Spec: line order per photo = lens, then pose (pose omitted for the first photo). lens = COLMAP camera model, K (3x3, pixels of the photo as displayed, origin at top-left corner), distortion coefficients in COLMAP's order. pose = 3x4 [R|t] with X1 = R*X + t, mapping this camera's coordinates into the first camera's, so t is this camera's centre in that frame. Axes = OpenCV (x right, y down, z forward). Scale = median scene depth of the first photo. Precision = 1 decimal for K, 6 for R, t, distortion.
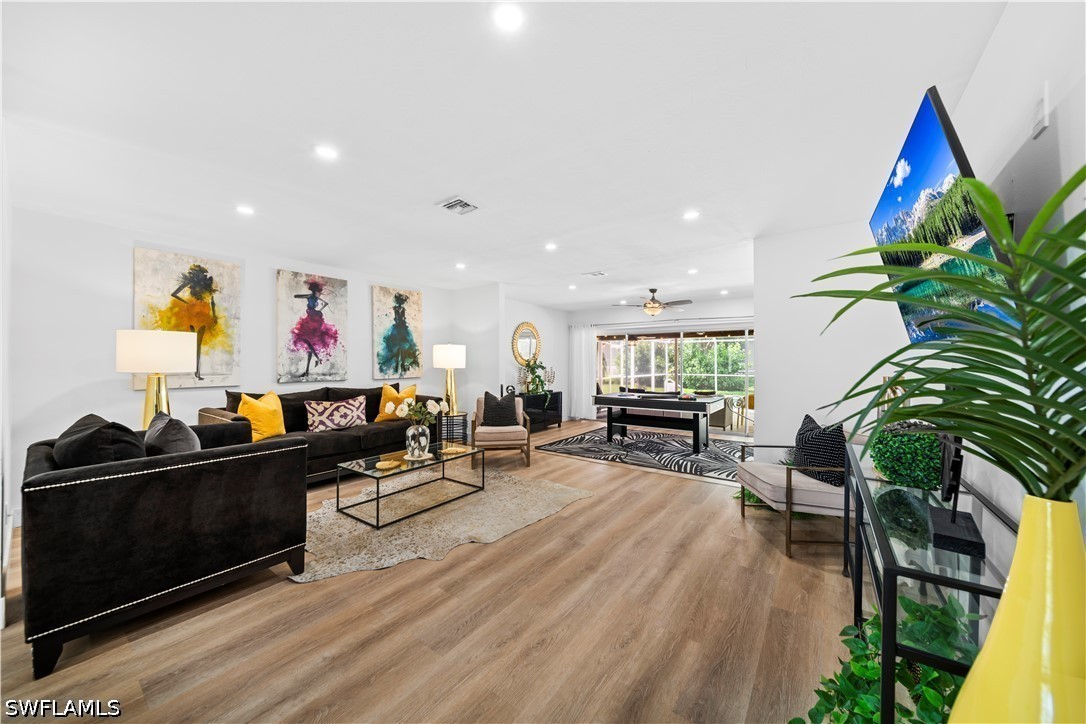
lens RADIAL K [[381.2, 0, 548.5], [0, 381.2, 362.7], [0, 0, 1]] dist [-0.004270, -0.000671]
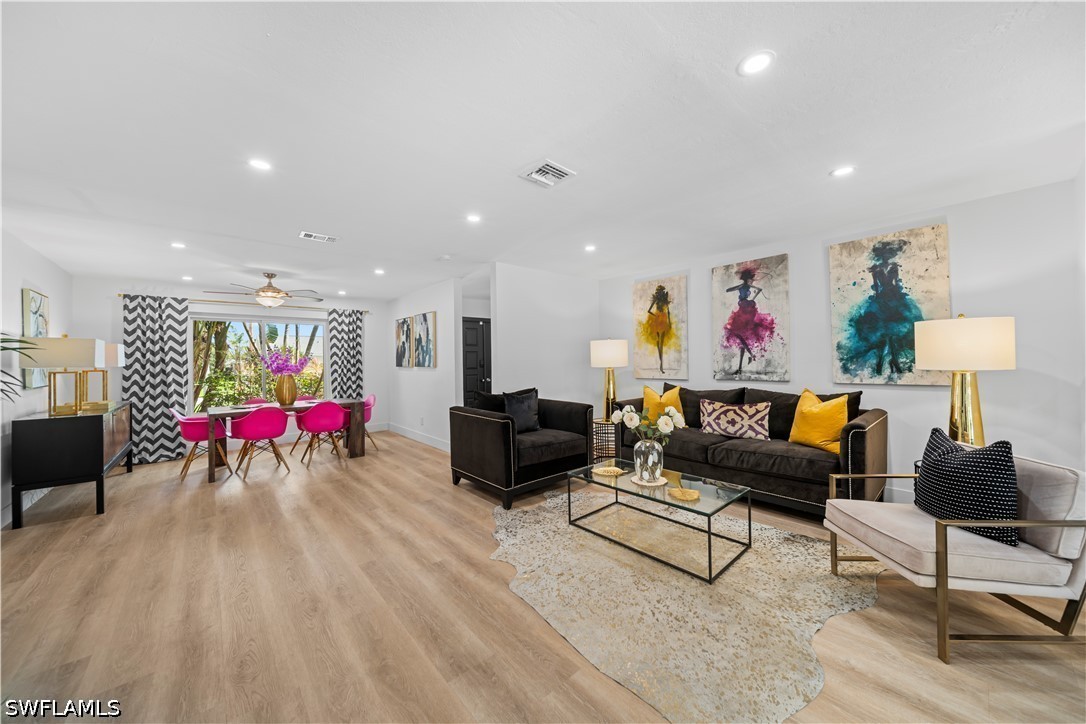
lens RADIAL K [[381.2, 0, 547.2], [0, 381.2, 358.3], [0, 0, 1]] dist [-0.004270, -0.000671]
pose [[-0.213457, -0.000658, -0.976952, 0.372933], [0.012661, 0.999914, -0.003440, -0.005499], [0.976870, -0.013104, -0.213430, 0.757414]]
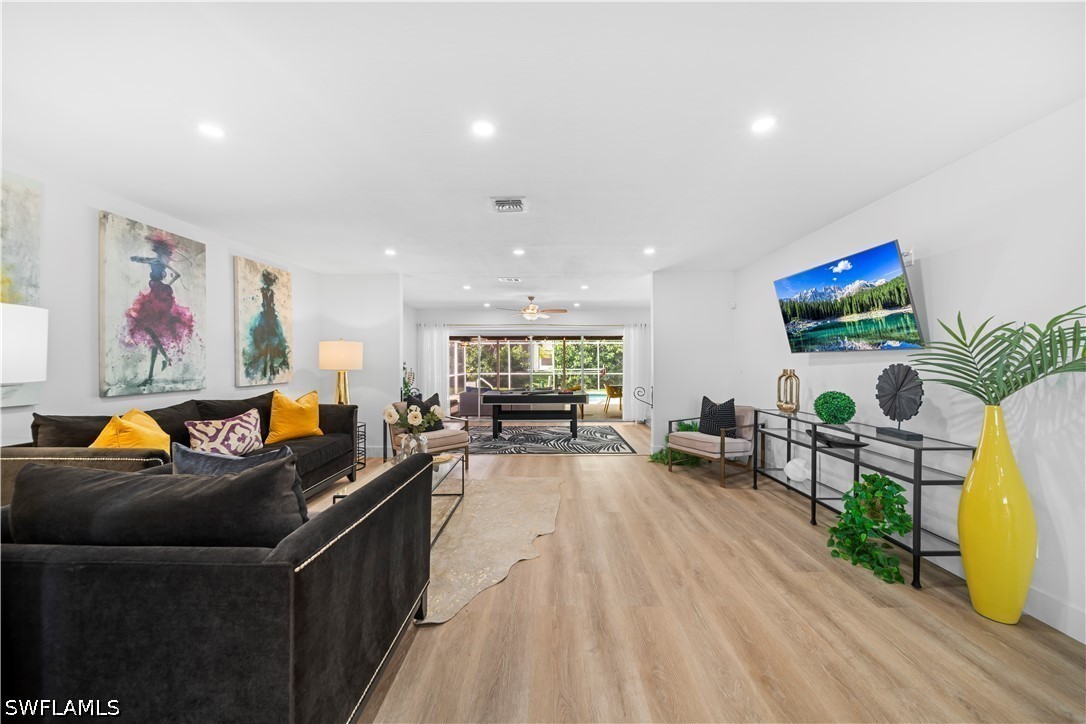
lens RADIAL K [[381.2, 0, 549.0], [0, 381.2, 362.8], [0, 0, 1]] dist [-0.004270, -0.000671]
pose [[0.810704, -0.002638, 0.585450, -0.473070], [0.003117, 0.999995, 0.000191, 0.000202], [-0.585448, 0.001670, 0.810708, 0.086427]]
